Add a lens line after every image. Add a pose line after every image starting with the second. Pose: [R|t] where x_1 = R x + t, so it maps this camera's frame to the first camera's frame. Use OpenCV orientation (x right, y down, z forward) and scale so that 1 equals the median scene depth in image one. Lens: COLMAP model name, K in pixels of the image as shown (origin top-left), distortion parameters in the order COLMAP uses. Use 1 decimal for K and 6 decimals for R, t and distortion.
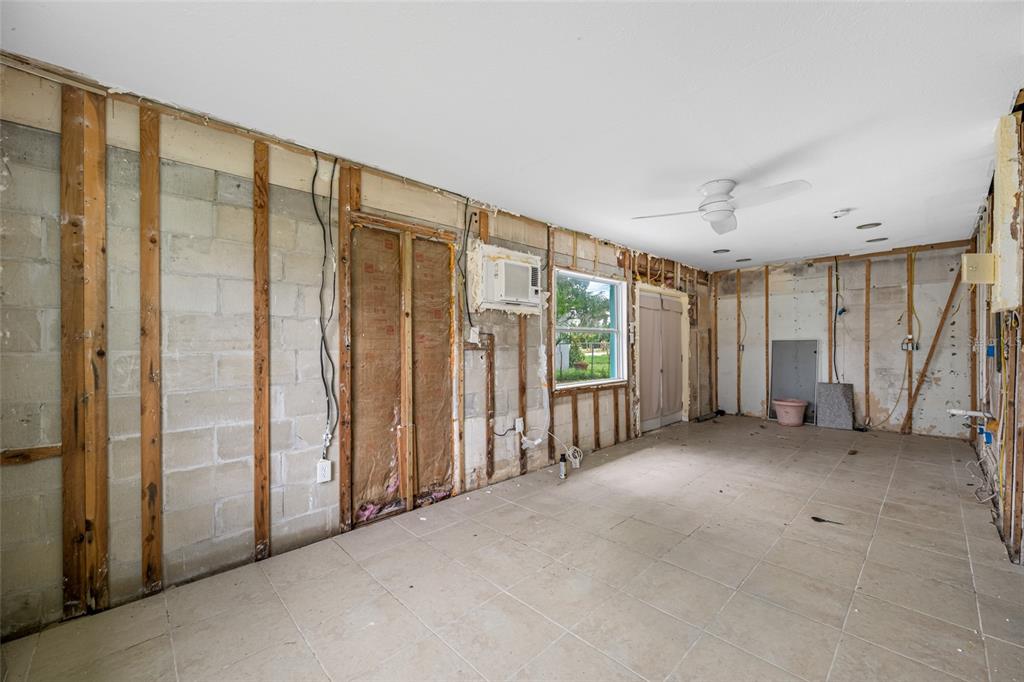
lens RADIAL K [[408.8, 0, 517.5], [0, 408.8, 342.6], [0, 0, 1]] dist [0.000891, -0.000113]
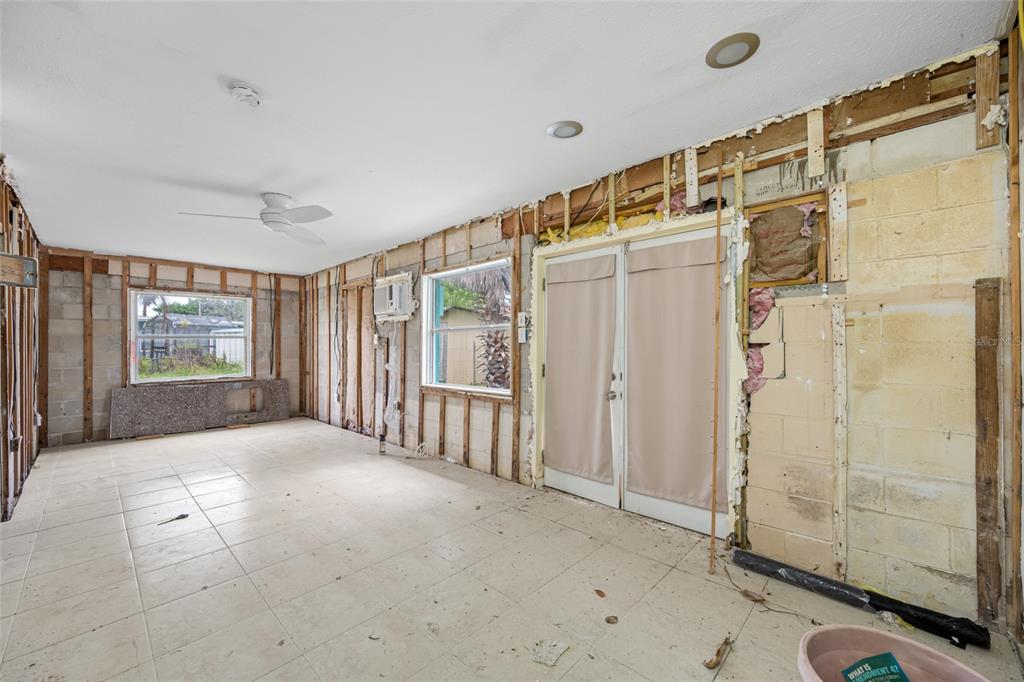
lens RADIAL K [[408.8, 0, 517.5], [0, 408.8, 342.6], [0, 0, 1]] dist [0.000891, -0.000113]
pose [[0.042034, -0.005837, -0.999099, 1.164664], [0.008903, 0.999945, -0.005467, 0.005430], [0.999077, -0.008665, 0.042084, 1.168653]]
